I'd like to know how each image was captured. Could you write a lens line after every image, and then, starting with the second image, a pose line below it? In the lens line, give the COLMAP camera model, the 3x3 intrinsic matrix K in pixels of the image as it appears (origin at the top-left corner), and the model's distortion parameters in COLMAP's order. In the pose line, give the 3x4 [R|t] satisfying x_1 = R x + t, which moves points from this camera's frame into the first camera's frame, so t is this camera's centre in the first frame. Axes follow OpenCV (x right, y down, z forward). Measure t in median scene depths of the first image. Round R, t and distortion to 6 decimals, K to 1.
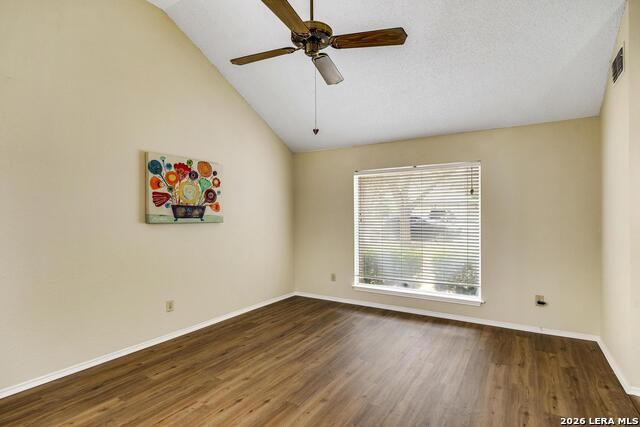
lens RADIAL K [[320.4, 0, 322.7], [0, 320.4, 216.2], [0, 0, 1]] dist [-0.002645, -0.000258]
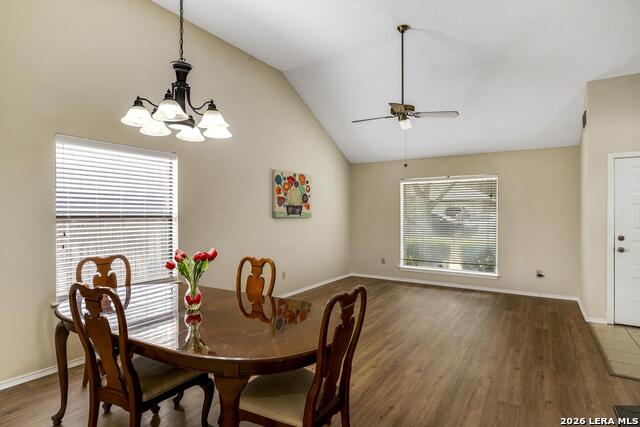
lens RADIAL K [[330.7, 0, 335.5], [0, 330.7, 212.2], [0, 0, 1]] dist [0.002046, 0.000463]
pose [[0.999954, 0.006046, 0.007426, -0.237723], [-0.006027, 0.999978, -0.002595, -0.001176], [-0.007442, 0.002550, 0.999969, -0.464223]]
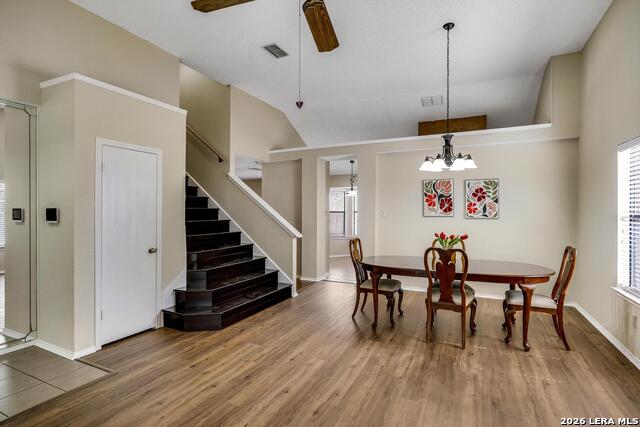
lens RADIAL K [[328.8, 0, 315.6], [0, 328.8, 209.8], [0, 0, 1]] dist [-0.000534, -0.000139]
pose [[-0.996435, 0.004217, -0.084253, 0.003791], [0.004080, 0.999990, 0.001808, -0.005015], [0.084260, 0.001458, -0.996443, 1.027182]]
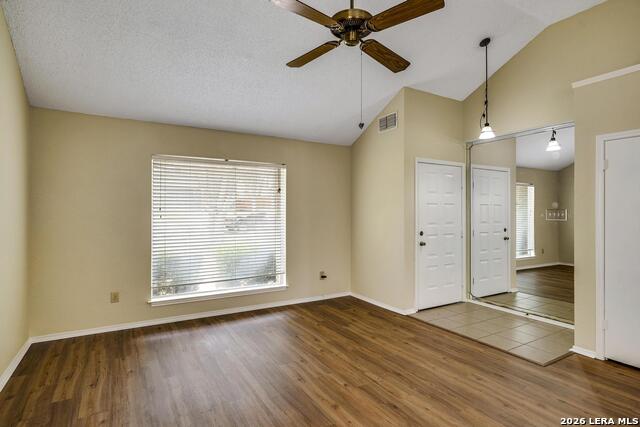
lens RADIAL K [[328.8, 0, 315.6], [0, 328.8, 209.8], [0, 0, 1]] dist [-0.000534, -0.000139]
pose [[0.483369, 0.010876, 0.875349, -0.546201], [-0.005368, 0.999941, -0.009460, 0.001790], [-0.875400, -0.000126, 0.483399, 0.359556]]
